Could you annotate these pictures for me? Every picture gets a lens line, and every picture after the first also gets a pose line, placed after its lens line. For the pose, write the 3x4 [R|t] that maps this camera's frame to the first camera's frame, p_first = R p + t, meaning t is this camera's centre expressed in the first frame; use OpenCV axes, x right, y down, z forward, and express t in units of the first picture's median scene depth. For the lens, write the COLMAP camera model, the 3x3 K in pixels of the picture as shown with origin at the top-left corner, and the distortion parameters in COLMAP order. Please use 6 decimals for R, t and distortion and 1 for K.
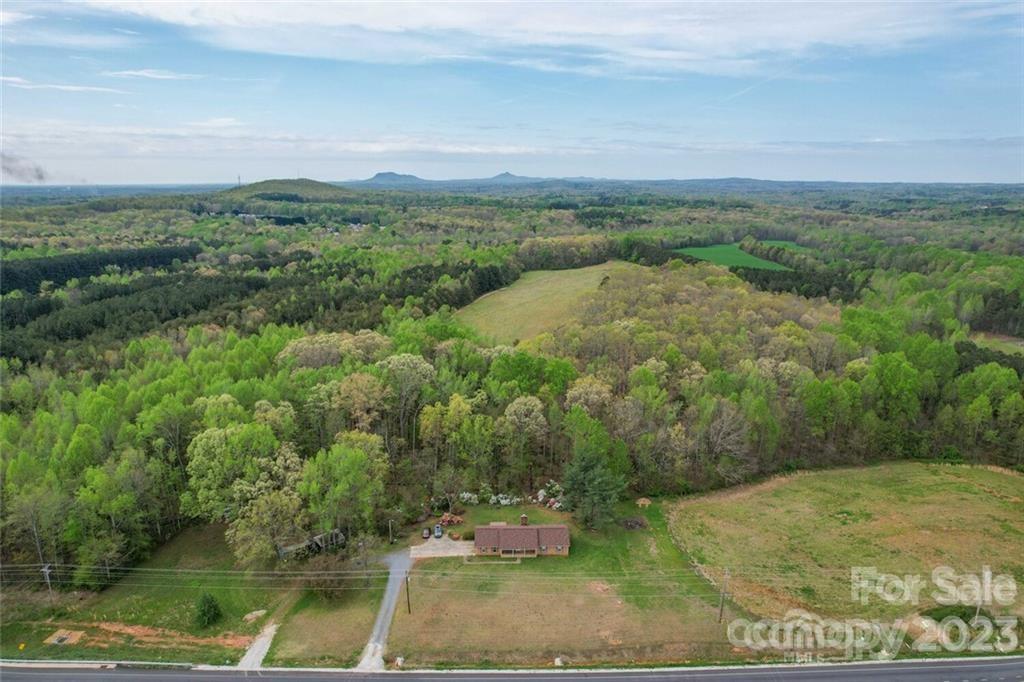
lens RADIAL K [[692.4, 0, 512.0], [0, 692.4, 341.0], [0, 0, 1]] dist [-0.075833, 0.085396]
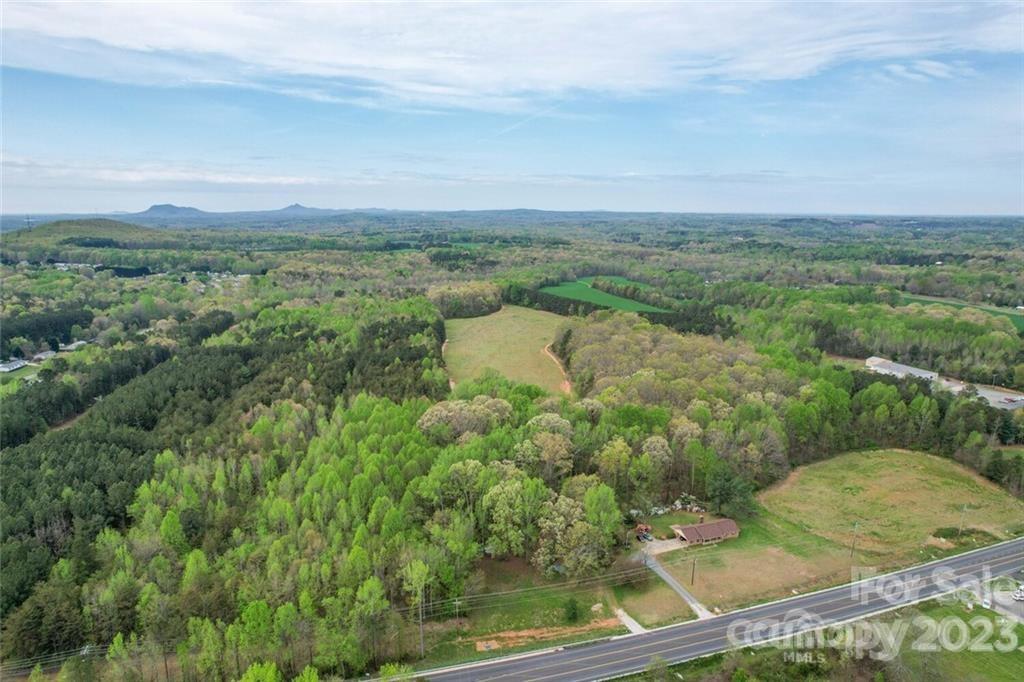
lens RADIAL K [[689.6, 0, 510.0], [0, 689.6, 323.2], [0, 0, 1]] dist [-0.095420, 0.078321]
pose [[0.951132, -0.052742, 0.304247, -0.105990], [0.071653, 0.996108, -0.051325, -0.015924], [-0.300356, 0.070617, 0.951209, -0.041809]]
